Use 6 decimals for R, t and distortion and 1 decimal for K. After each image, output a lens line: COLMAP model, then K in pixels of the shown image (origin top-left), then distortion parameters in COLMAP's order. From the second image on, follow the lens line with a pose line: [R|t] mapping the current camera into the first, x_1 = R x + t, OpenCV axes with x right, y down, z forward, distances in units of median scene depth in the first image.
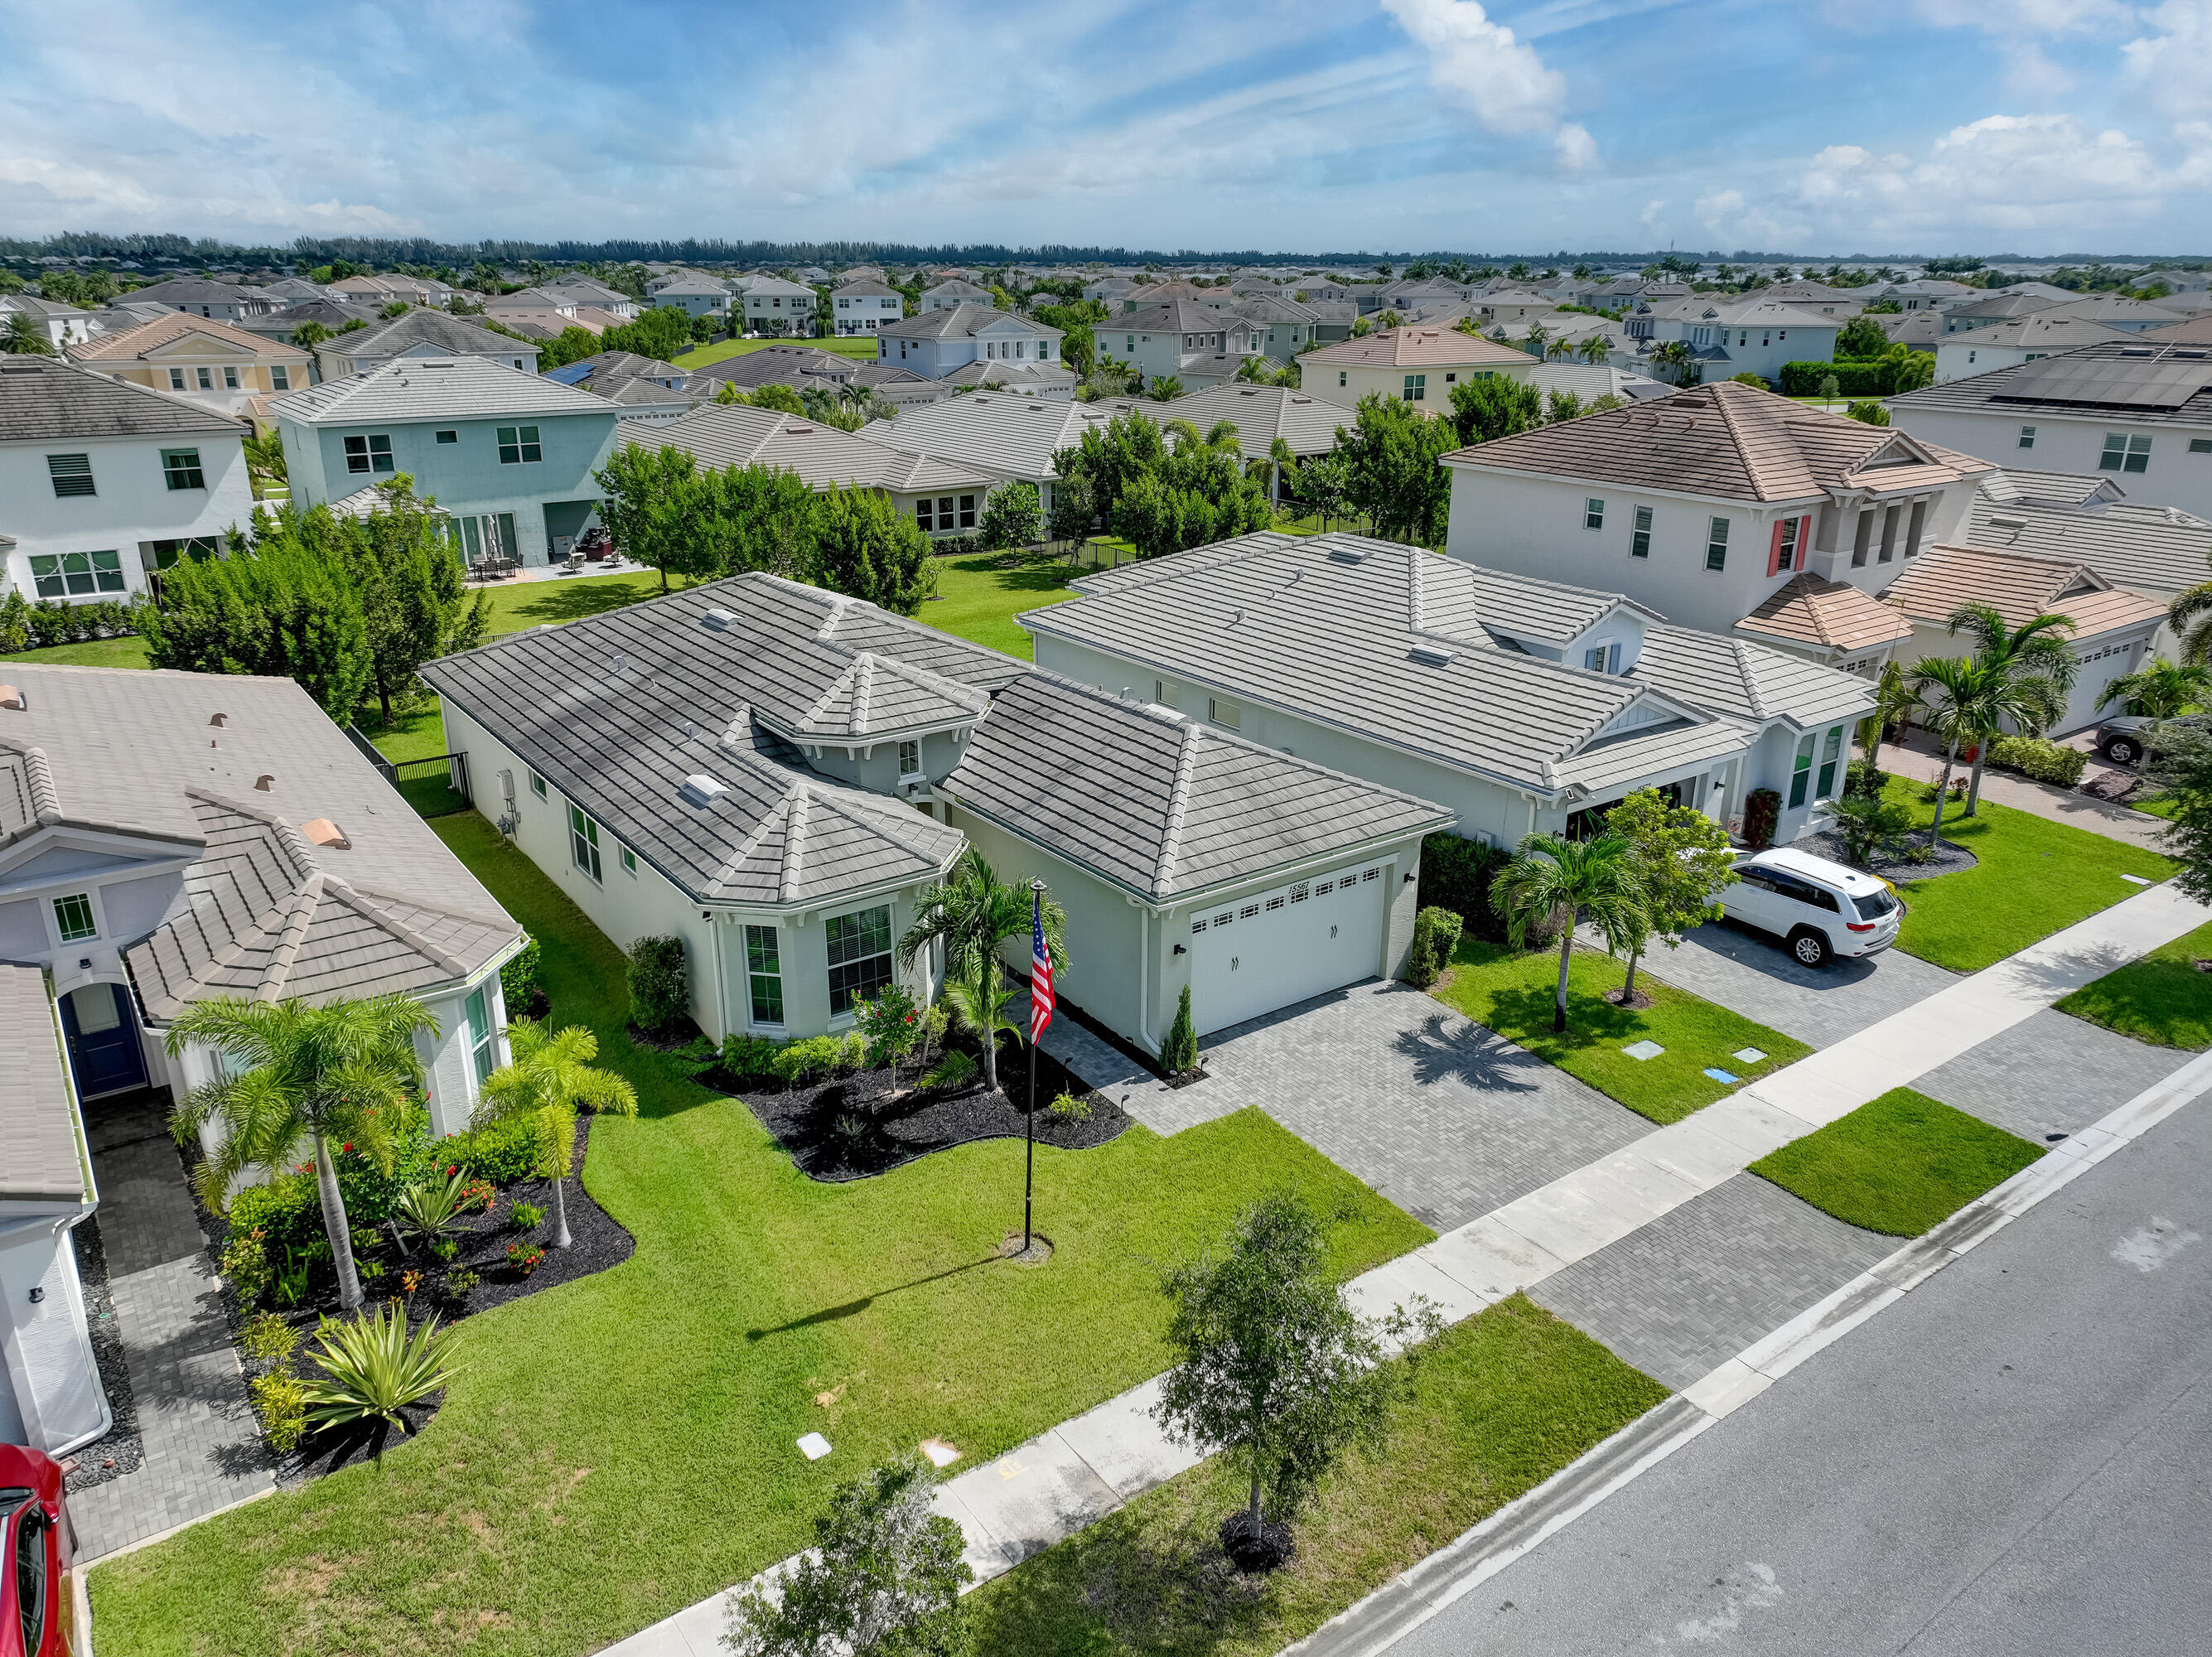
lens RADIAL K [[1549.6, 0, 1106.0], [0, 1549.6, 828.5], [0, 0, 1]] dist [-0.001702, 0.017860]
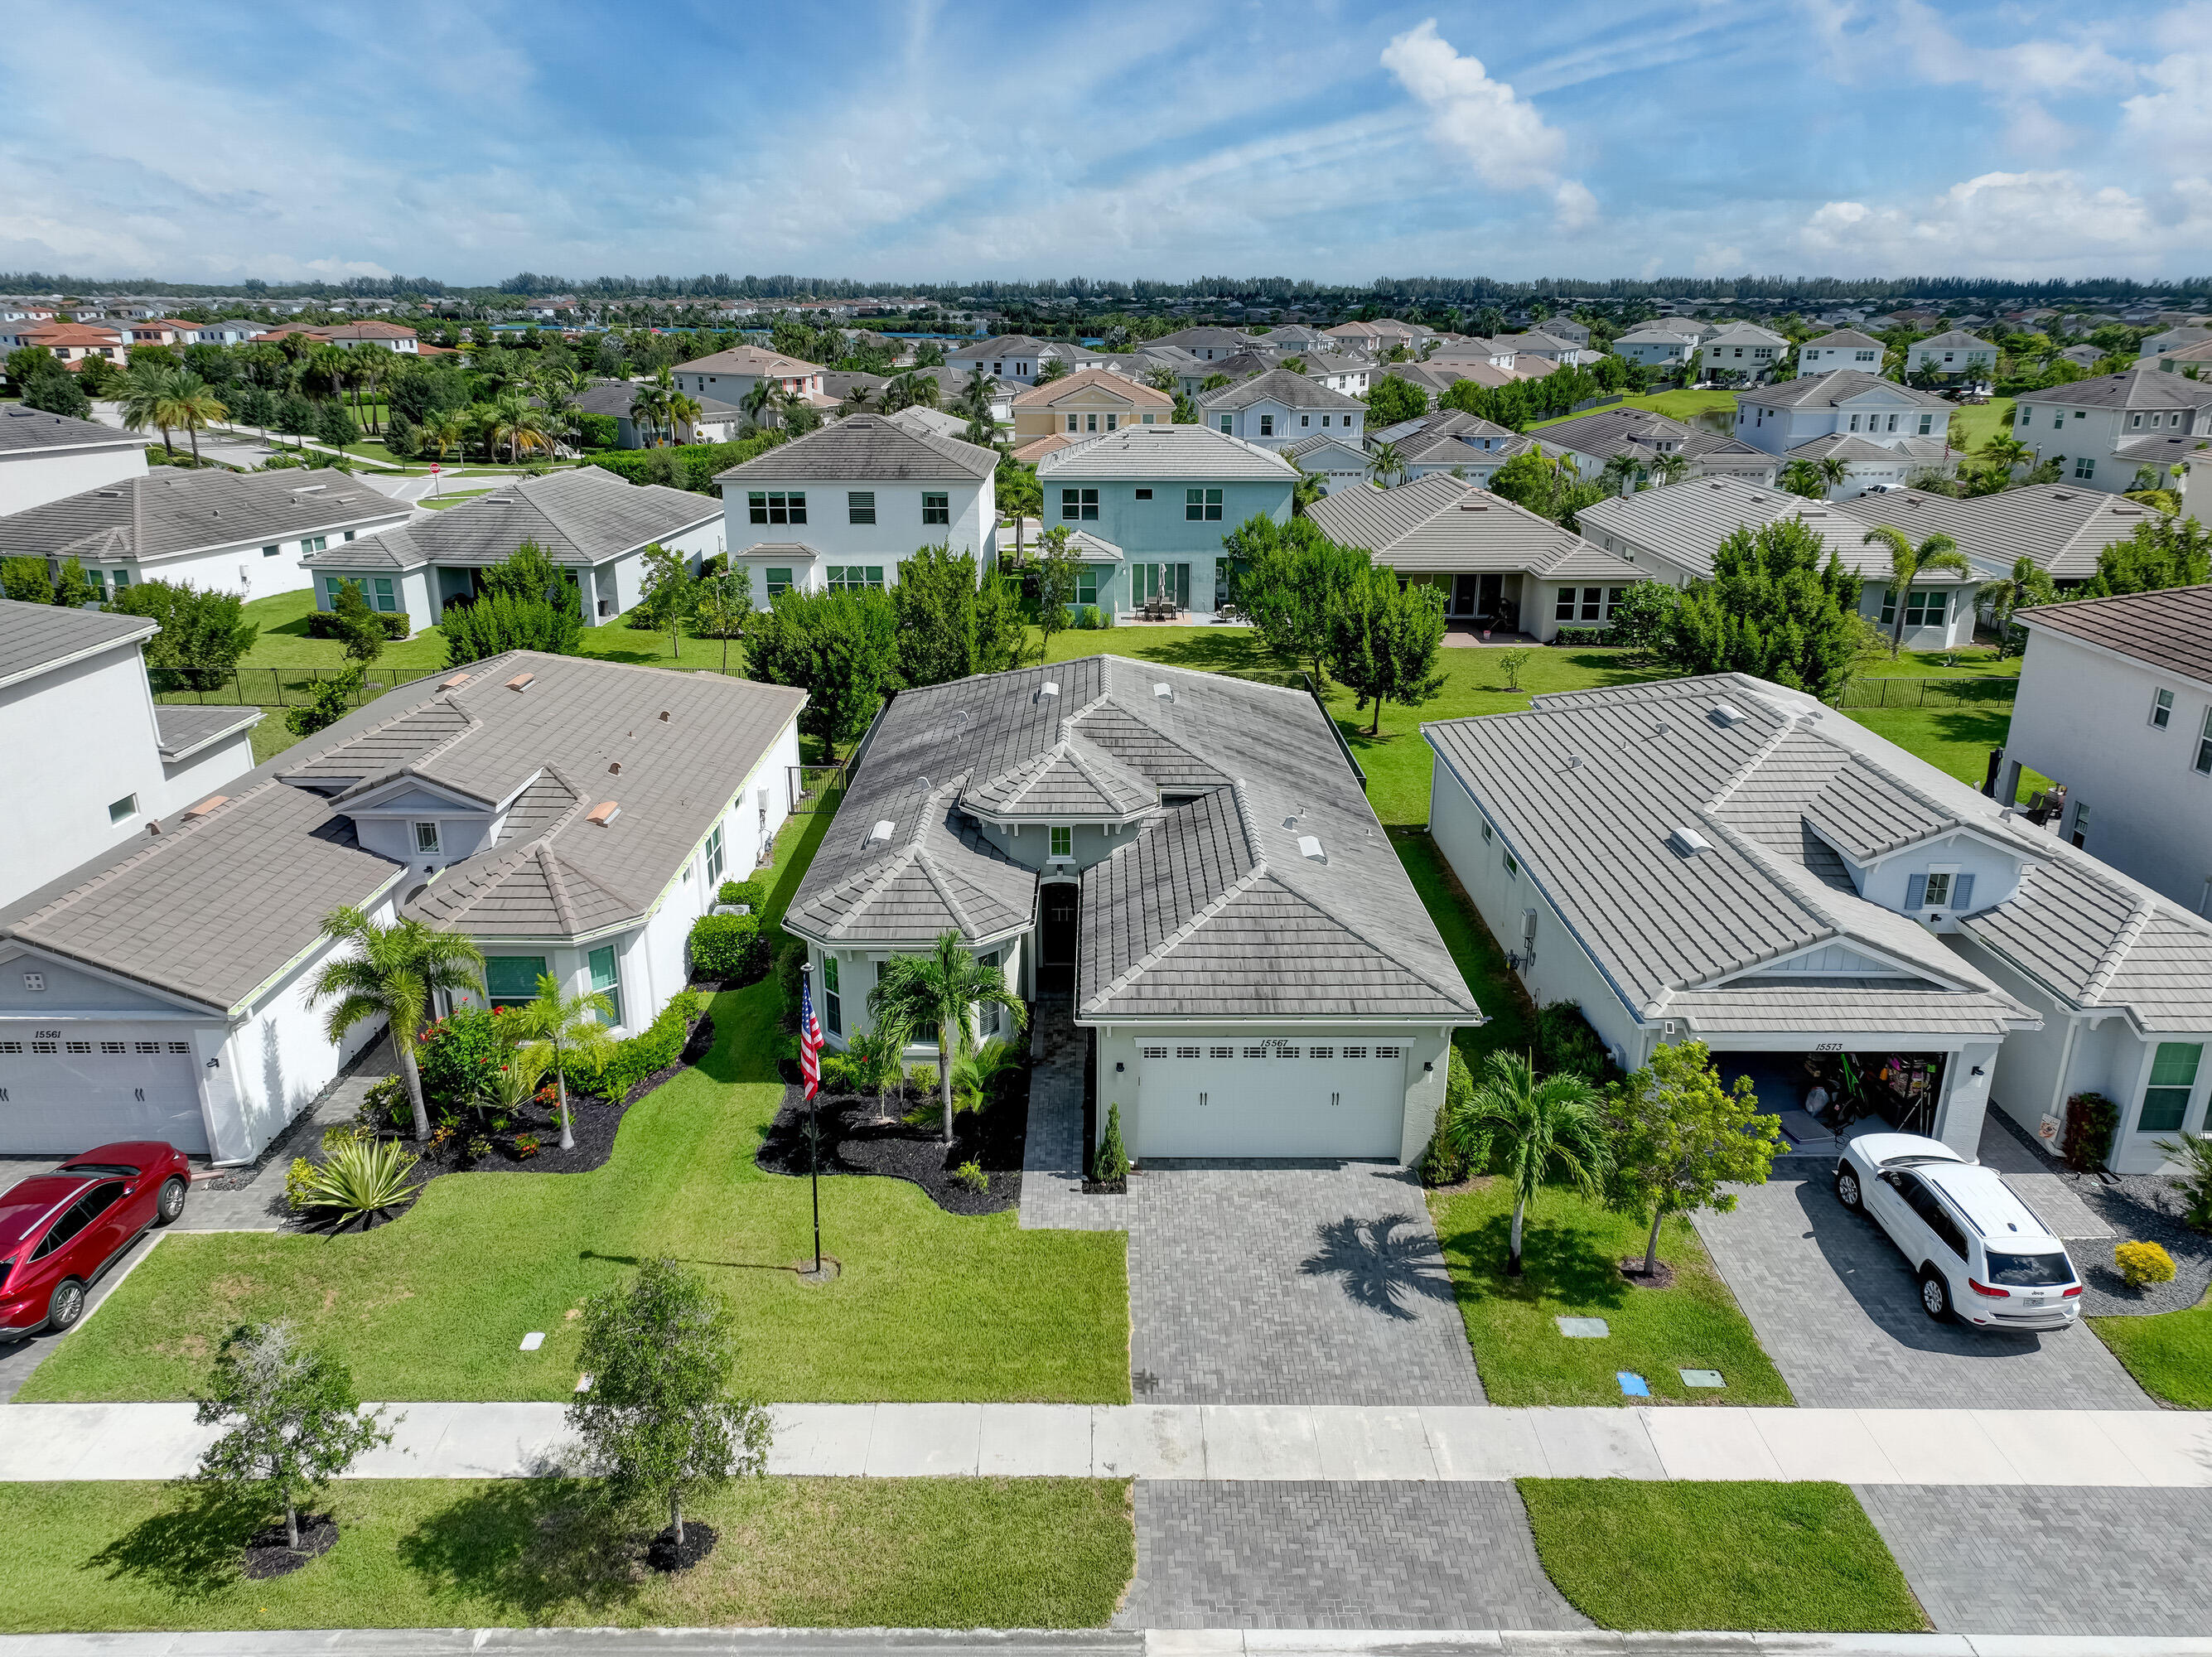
lens RADIAL K [[1550.8, 0, 1106.0], [0, 1550.8, 828.5], [0, 0, 1]] dist [0.000342, 0.006352]
pose [[0.812063, 0.189011, -0.552113, 0.489940], [-0.200403, 0.978882, 0.040354, -0.101388], [0.548081, 0.077875, 0.832792, 0.082048]]
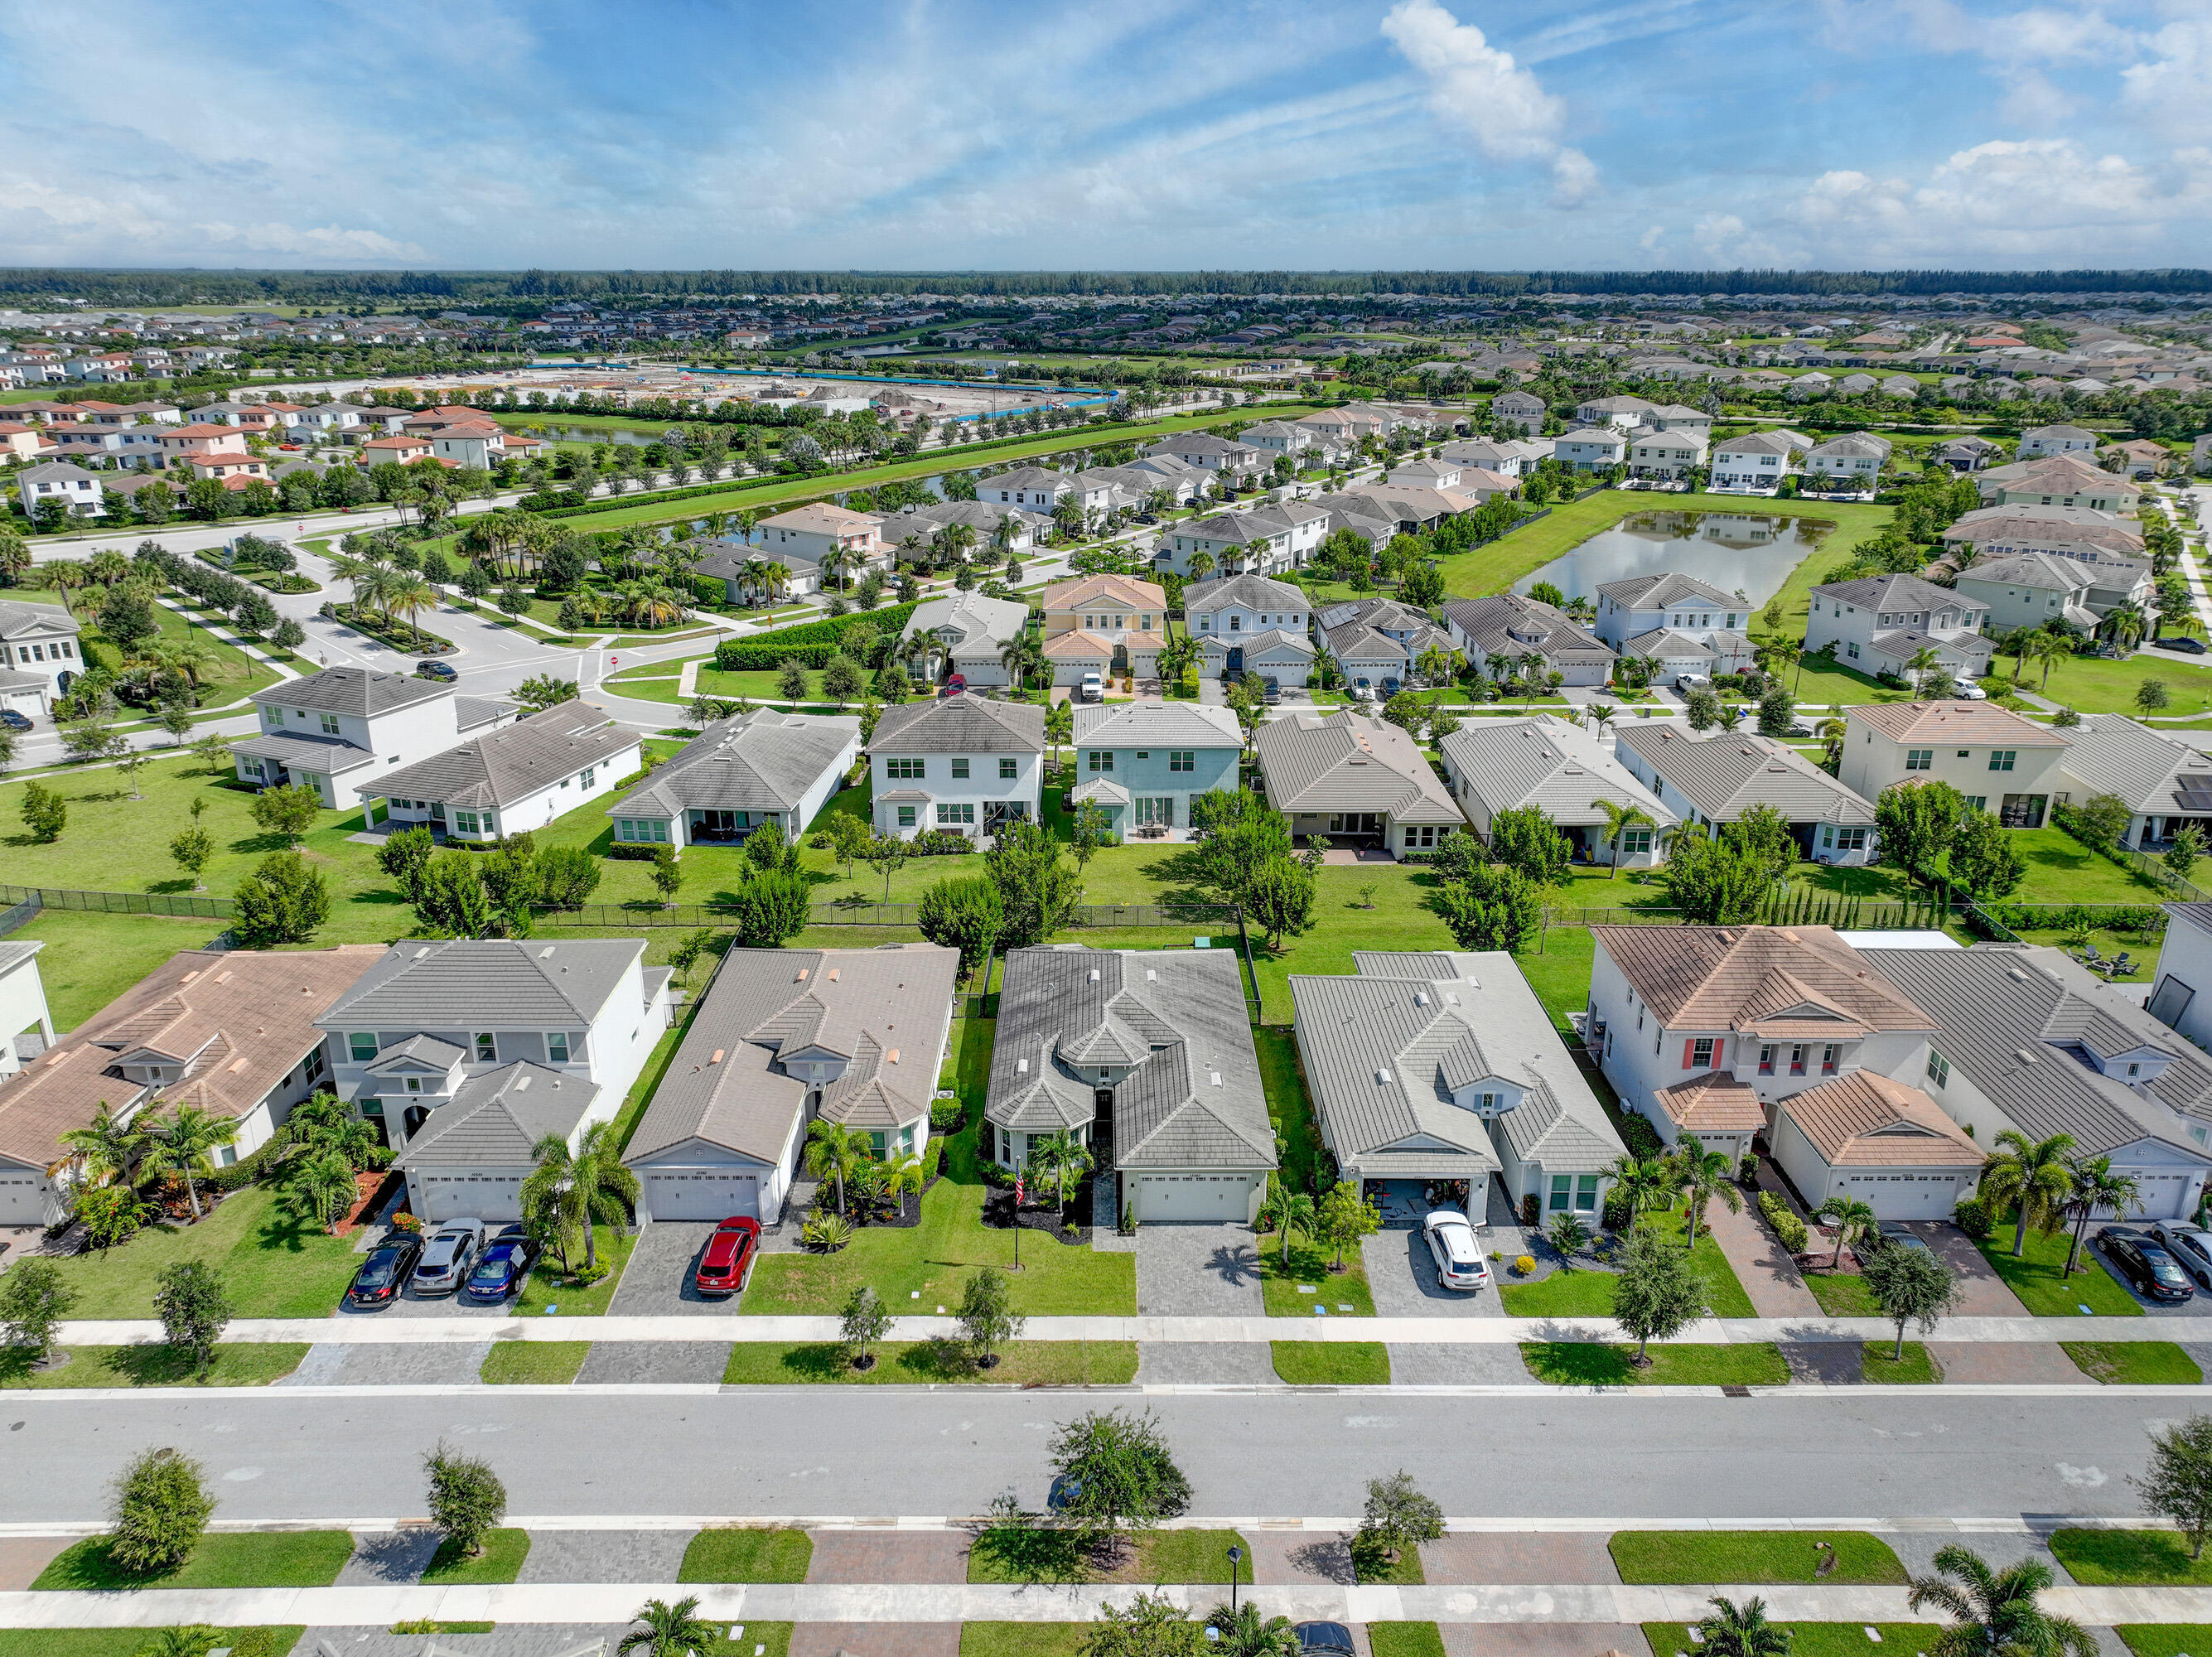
lens RADIAL K [[1548.3, 0, 1106.0], [0, 1548.3, 828.5], [0, 0, 1]] dist [0.005904, -0.000995]
pose [[0.812274, 0.195362, -0.549587, 1.096274], [-0.198992, 0.978527, 0.053732, -0.529969], [0.548283, 0.065719, 0.833707, -1.024263]]
